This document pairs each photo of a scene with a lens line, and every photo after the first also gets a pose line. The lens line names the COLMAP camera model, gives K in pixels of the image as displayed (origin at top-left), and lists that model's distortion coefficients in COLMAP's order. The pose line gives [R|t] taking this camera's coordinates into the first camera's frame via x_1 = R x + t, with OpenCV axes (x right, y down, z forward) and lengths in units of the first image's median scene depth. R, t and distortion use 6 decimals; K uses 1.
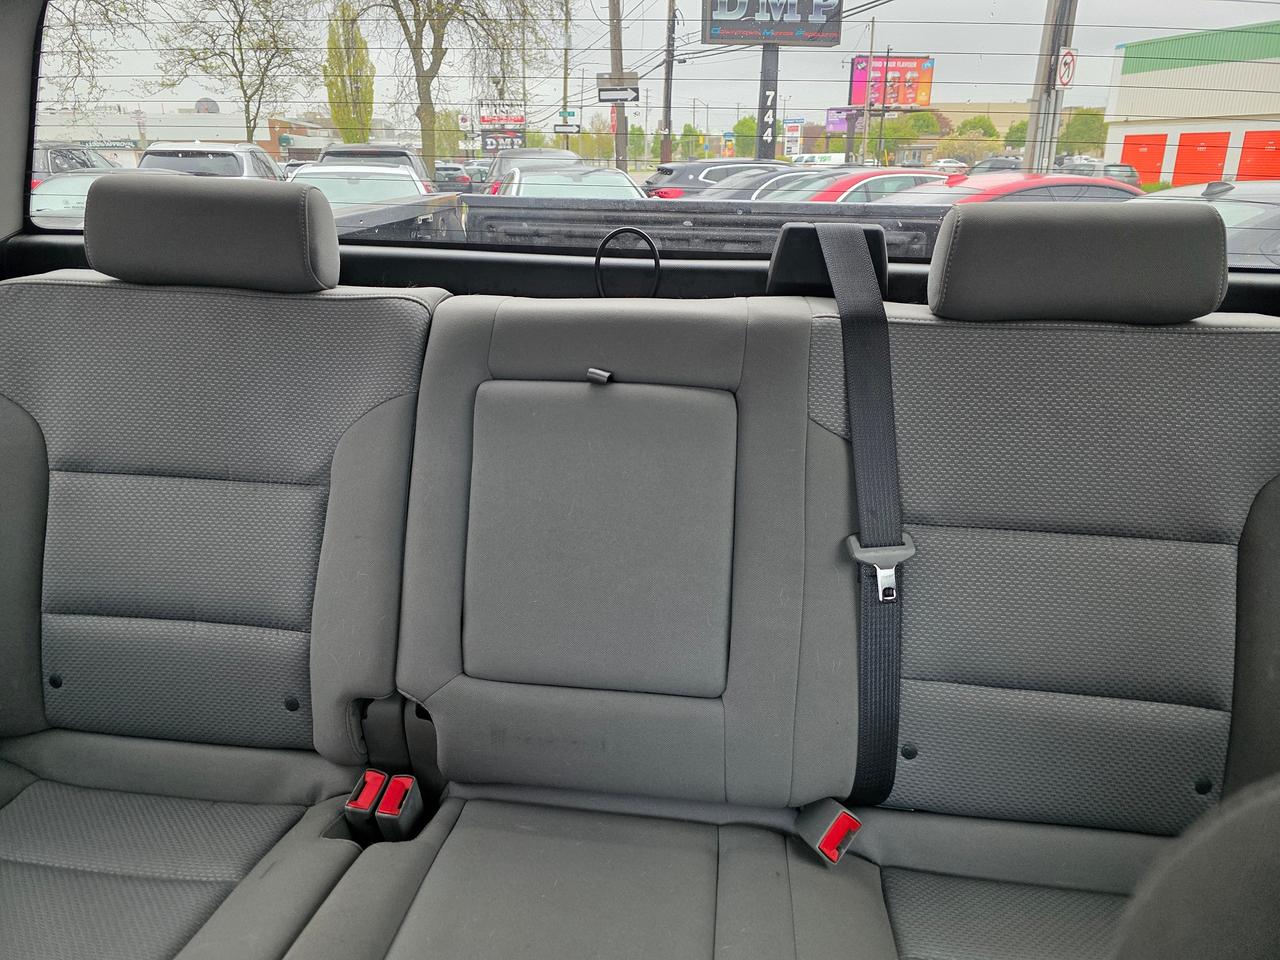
lens RADIAL K [[863.3, 0, 644.1], [0, 863.3, 477.7], [0, 0, 1]] dist [0.057561, -0.058891]
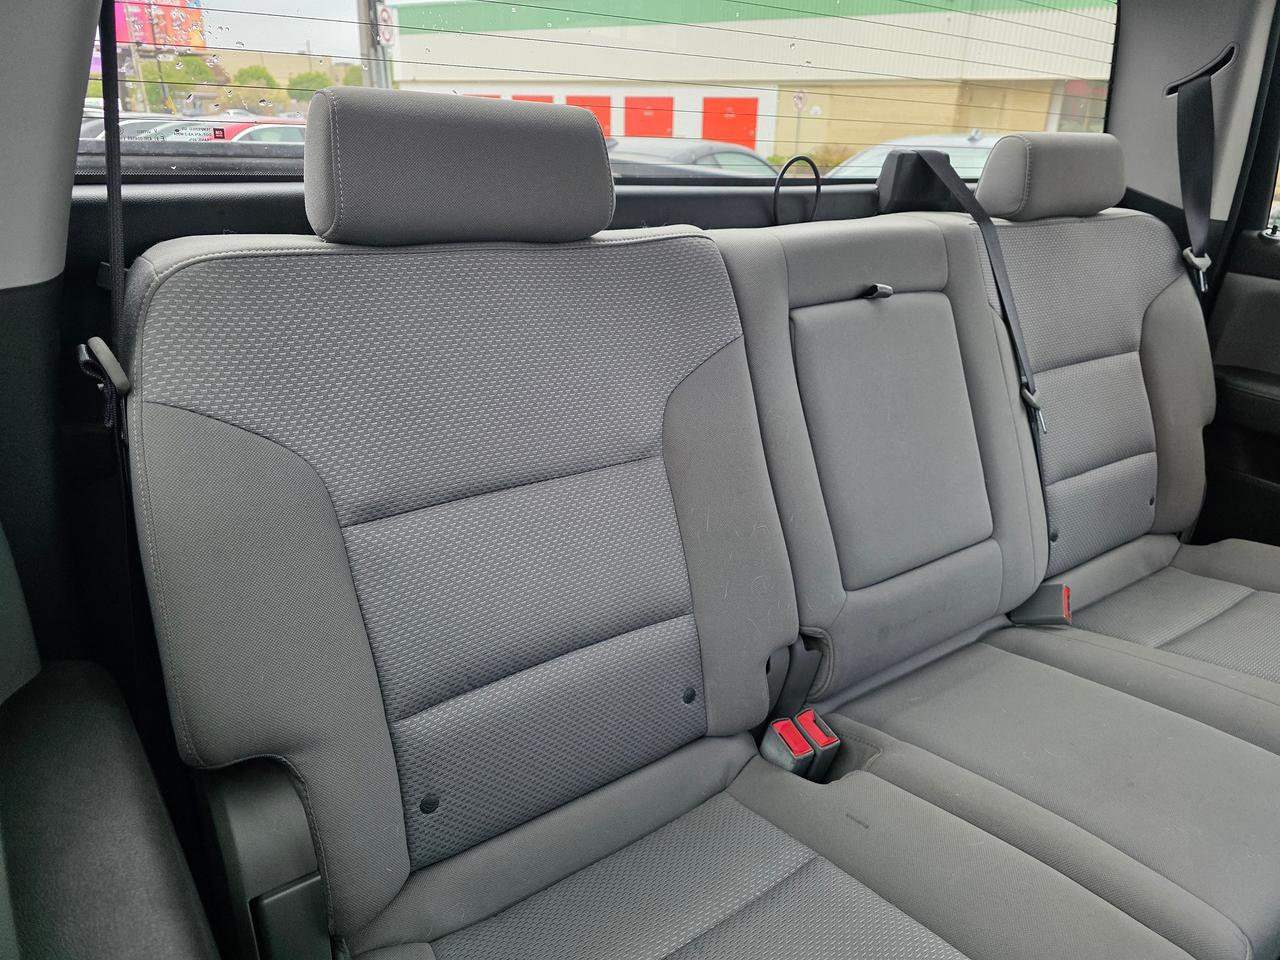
lens RADIAL K [[863.3, 0, 644.1], [0, 863.3, 477.7], [0, 0, 1]] dist [0.057561, -0.058891]
pose [[0.729269, -0.241797, 0.640079, -0.934358], [0.212307, 0.969270, 0.124263, -0.078651], [-0.650456, 0.045272, 0.758194, 0.328657]]
